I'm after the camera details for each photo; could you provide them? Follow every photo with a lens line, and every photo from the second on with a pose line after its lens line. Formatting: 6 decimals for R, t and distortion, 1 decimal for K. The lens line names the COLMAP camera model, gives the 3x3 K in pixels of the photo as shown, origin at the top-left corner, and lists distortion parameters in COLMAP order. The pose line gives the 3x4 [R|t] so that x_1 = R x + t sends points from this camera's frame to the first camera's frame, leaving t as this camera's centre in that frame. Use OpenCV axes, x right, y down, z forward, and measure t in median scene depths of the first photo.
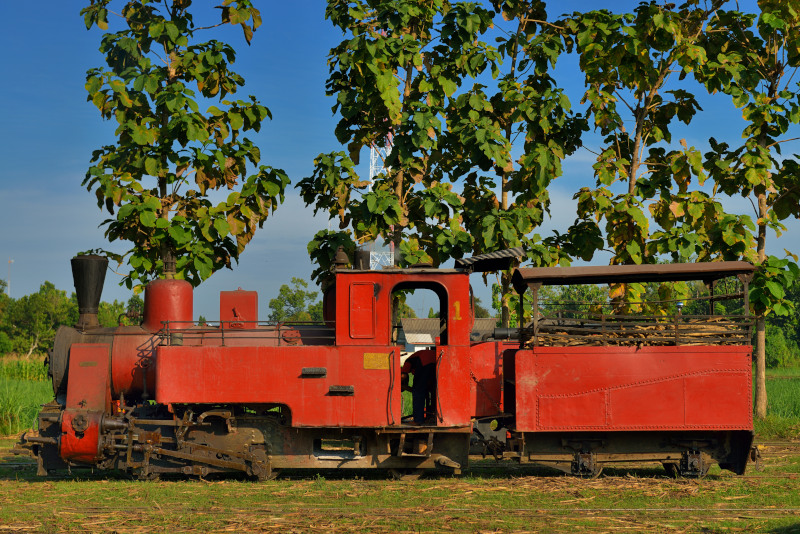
lens RADIAL K [[1398.4, 0, 400.0], [0, 1398.4, 267.0], [0, 0, 1]] dist [-0.003485, 0.030956]
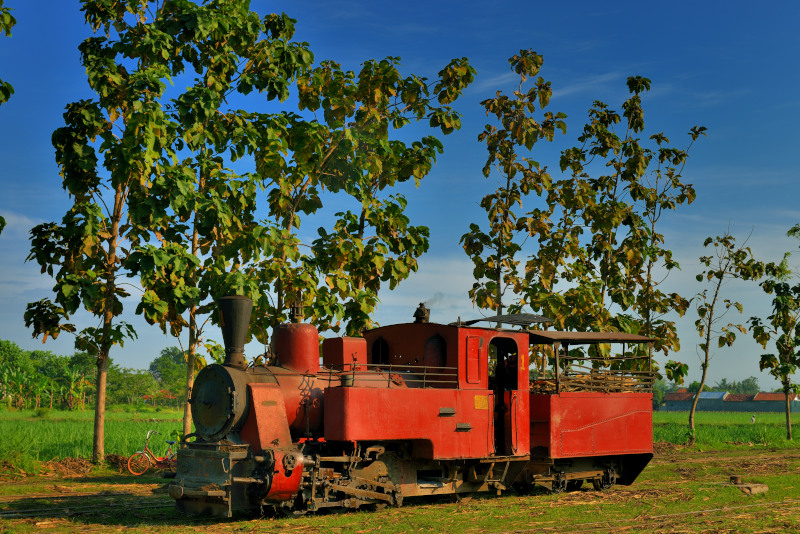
lens RADIAL K [[1141.2, 0, 400.0], [0, 1141.2, 267.0], [0, 0, 1]] dist [-0.001978, -0.011671]
pose [[0.720702, 0.087968, 0.687641, -0.749594], [-0.053457, 0.996015, -0.071391, 0.025128], [-0.691181, 0.014692, 0.722533, 0.338429]]
